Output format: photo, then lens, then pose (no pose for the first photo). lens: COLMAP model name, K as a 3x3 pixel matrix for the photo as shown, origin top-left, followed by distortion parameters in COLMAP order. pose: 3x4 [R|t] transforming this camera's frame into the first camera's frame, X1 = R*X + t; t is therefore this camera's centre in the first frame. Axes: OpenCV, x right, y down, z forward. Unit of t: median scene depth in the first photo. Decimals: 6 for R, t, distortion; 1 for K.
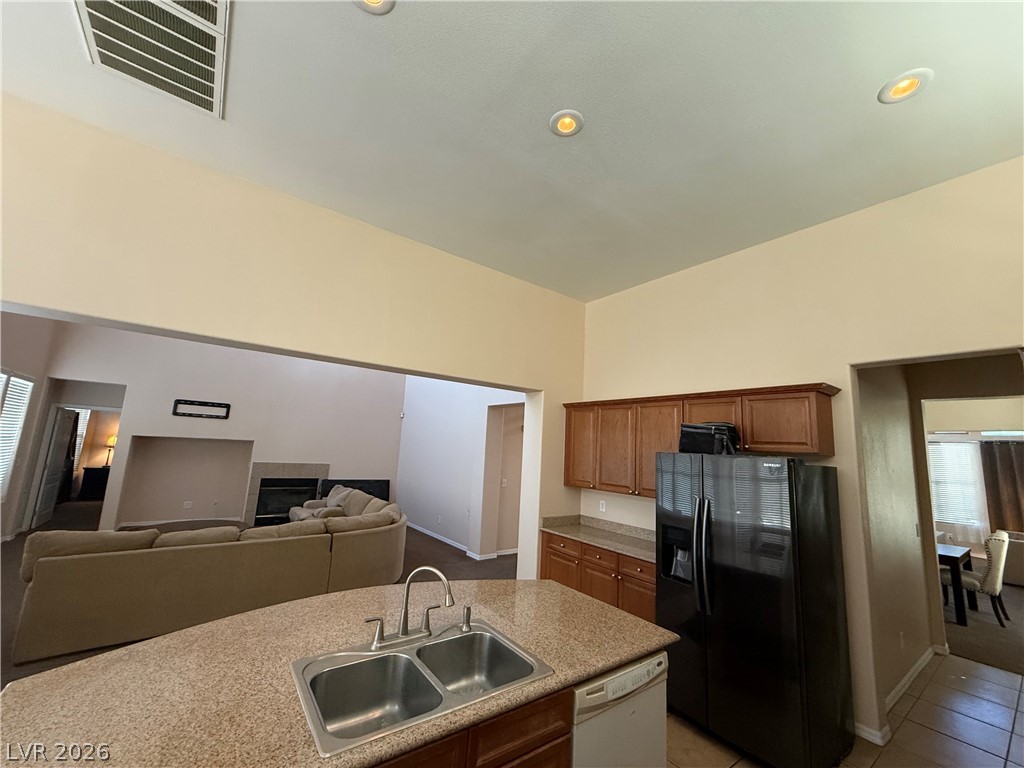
lens RADIAL K [[404.1, 0, 512.0], [0, 404.1, 384.0], [0, 0, 1]] dist [0.000268, -0.000152]
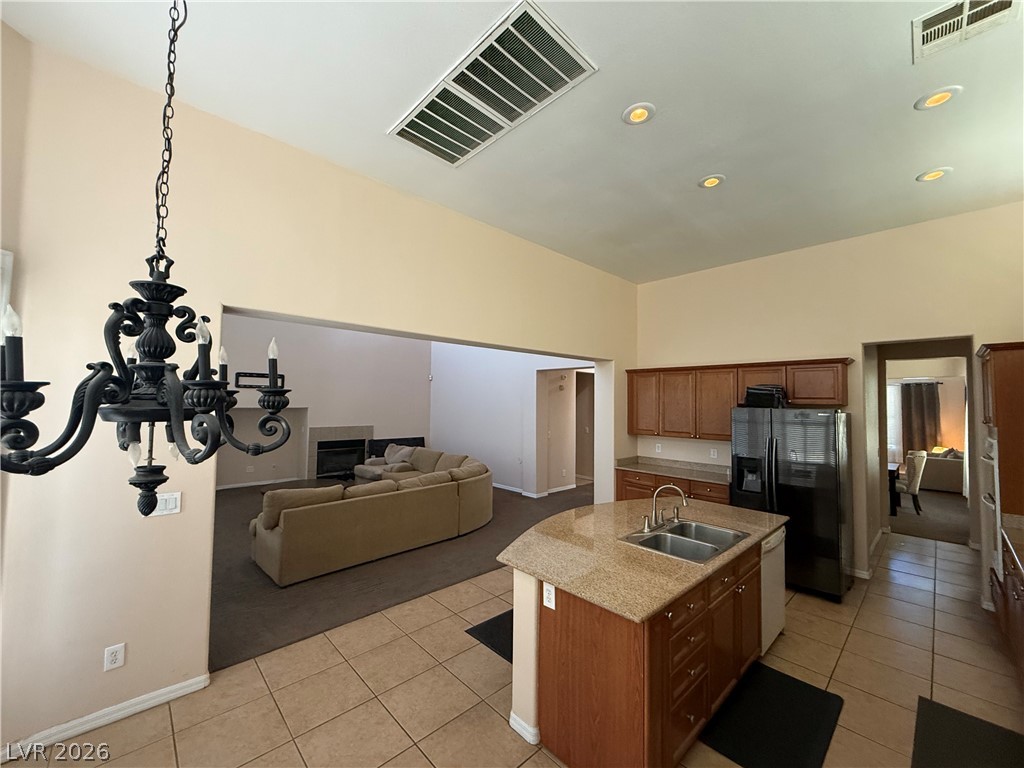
lens RADIAL K [[404.1, 0, 512.0], [0, 404.1, 384.0], [0, 0, 1]] dist [0.000268, -0.000152]
pose [[0.992557, -0.035136, 0.116601, -0.368287], [0.021091, 0.992602, 0.119570, -0.064138], [-0.119940, -0.116221, 0.985955, -0.188364]]
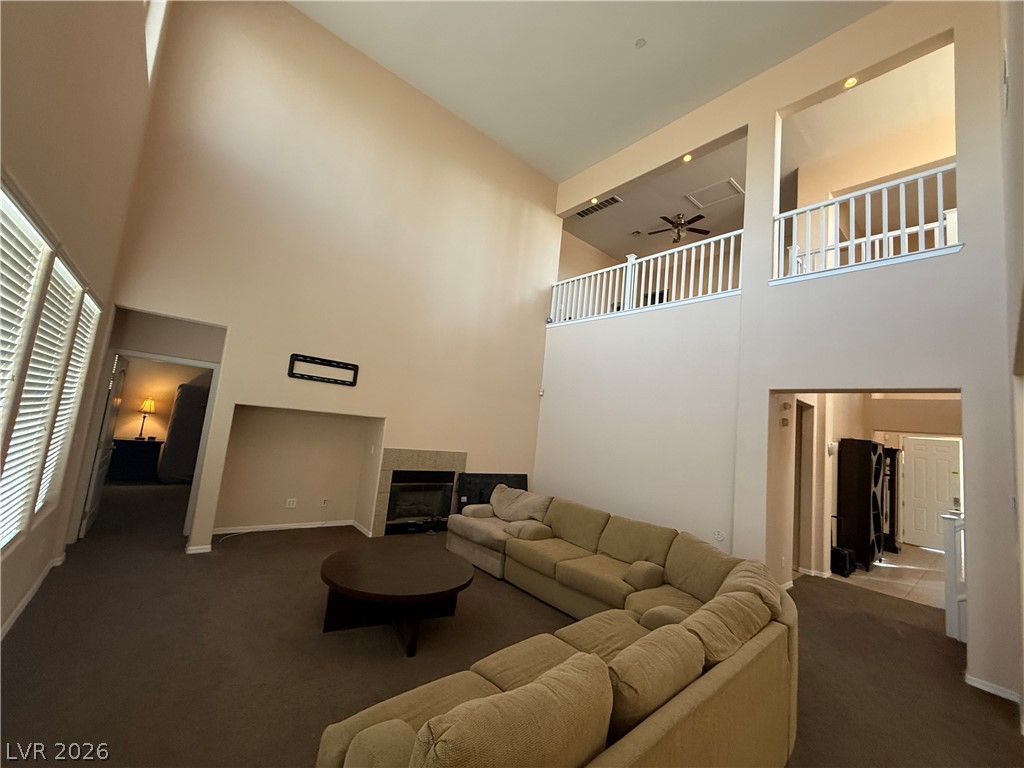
lens RADIAL K [[404.1, 0, 512.0], [0, 404.1, 384.0], [0, 0, 1]] dist [0.000268, -0.000152]
pose [[0.996928, 0.056573, 0.054160, -0.750759], [-0.059269, 0.997012, 0.049535, 0.050646], [-0.051196, -0.052593, 0.997303, 0.454104]]
